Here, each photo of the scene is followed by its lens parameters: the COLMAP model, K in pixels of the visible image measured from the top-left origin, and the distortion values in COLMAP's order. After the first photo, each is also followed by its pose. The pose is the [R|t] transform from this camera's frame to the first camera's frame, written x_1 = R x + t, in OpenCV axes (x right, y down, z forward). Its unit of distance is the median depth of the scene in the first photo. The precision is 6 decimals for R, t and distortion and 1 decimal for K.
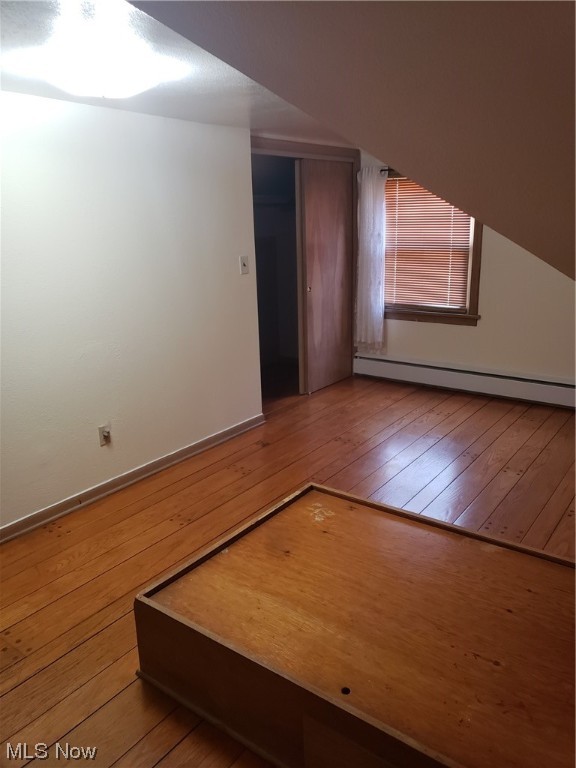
lens RADIAL K [[604.1, 0, 284.4], [0, 604.1, 383.6], [0, 0, 1]] dist [0.077912, -0.069925]
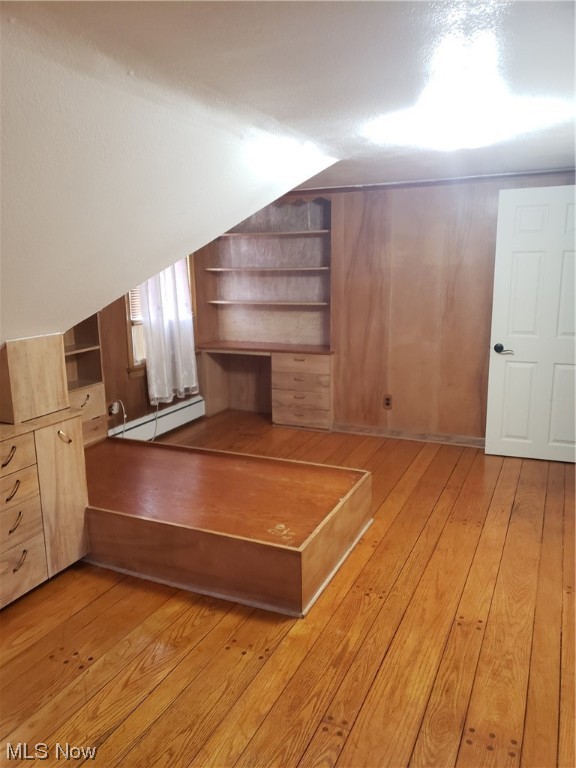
lens RADIAL K [[604.1, 0, 284.4], [0, 604.1, 383.6], [0, 0, 1]] dist [0.077912, -0.069925]
pose [[-0.976198, 0.083816, -0.200033, 0.212048], [-0.018746, 0.886249, 0.462829, -0.442506], [0.216071, 0.455562, -0.863583, 1.554601]]
